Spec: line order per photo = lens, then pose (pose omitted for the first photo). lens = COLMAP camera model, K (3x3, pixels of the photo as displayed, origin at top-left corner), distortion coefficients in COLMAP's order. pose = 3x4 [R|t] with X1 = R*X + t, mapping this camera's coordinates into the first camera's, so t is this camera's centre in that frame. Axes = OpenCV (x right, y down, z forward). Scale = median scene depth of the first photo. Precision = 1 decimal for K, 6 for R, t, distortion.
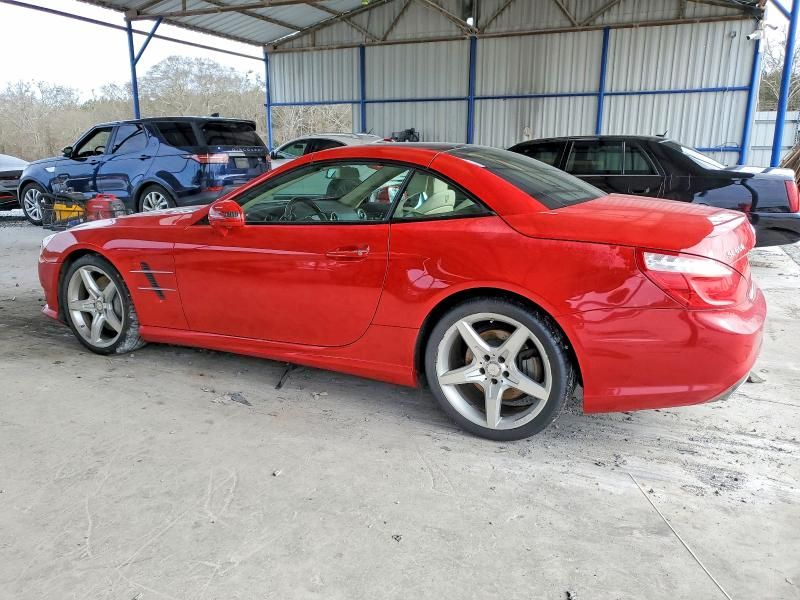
lens RADIAL K [[606.8, 0, 400.0], [0, 606.8, 300.0], [0, 0, 1]] dist [0.011912, 0.010078]
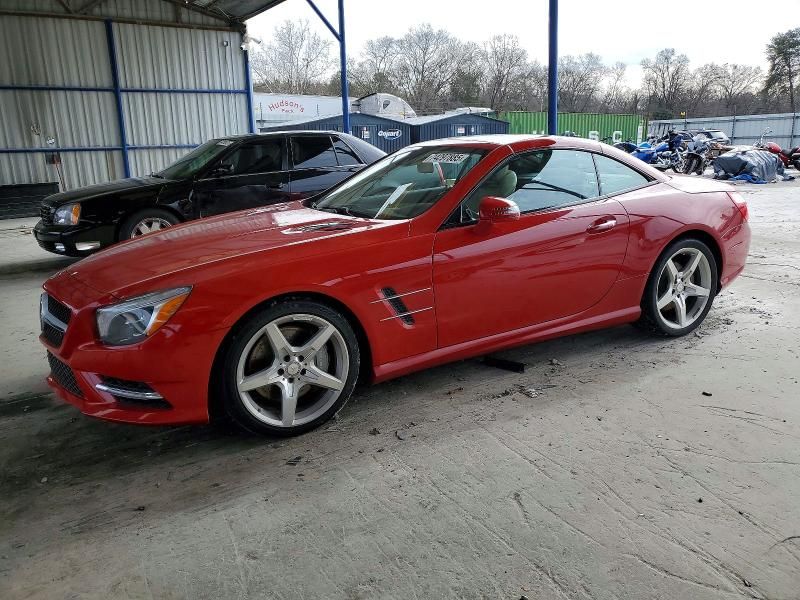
lens RADIAL K [[618.3, 0, 397.8], [0, 618.3, 286.8], [0, 0, 1]] dist [0.007368, 0.014837]
pose [[0.562653, -0.208147, 0.800060, -0.284852], [0.225860, 0.969669, 0.093434, -0.035994], [-0.795241, 0.128131, 0.592599, 0.131544]]
